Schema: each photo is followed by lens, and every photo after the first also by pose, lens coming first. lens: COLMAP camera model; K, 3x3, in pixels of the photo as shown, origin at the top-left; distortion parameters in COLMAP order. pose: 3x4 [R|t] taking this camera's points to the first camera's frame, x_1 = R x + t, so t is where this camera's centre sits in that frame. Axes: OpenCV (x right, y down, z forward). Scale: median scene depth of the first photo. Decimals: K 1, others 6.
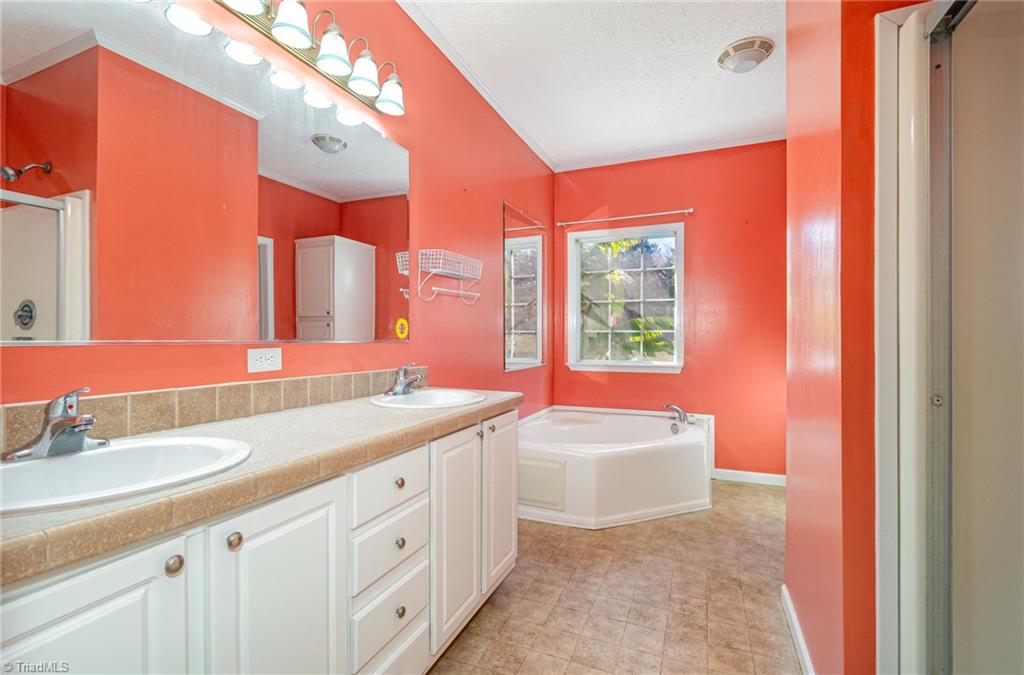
lens RADIAL K [[459.3, 0, 513.0], [0, 459.3, 336.3], [0, 0, 1]] dist [-0.000201, -0.000255]
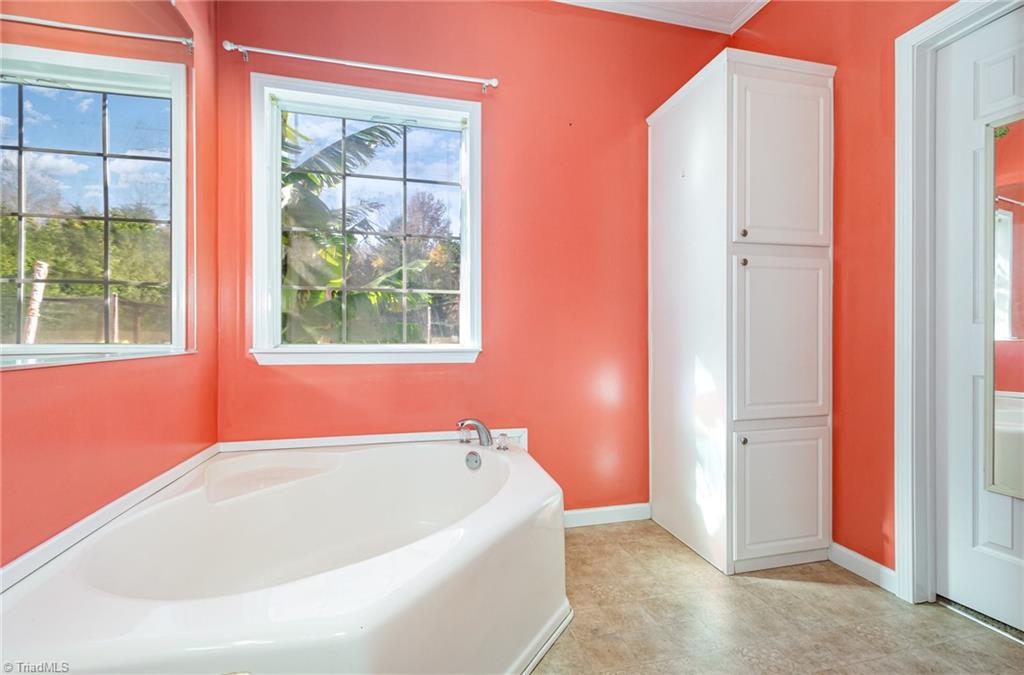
lens RADIAL K [[459.3, 0, 518.4], [0, 459.3, 337.8], [0, 0, 1]] dist [-0.000201, -0.000255]
pose [[0.797690, -0.001763, 0.603065, 0.058575], [-0.001825, 0.999984, 0.005337, 0.047515], [-0.603064, -0.005357, 0.797674, 0.509049]]
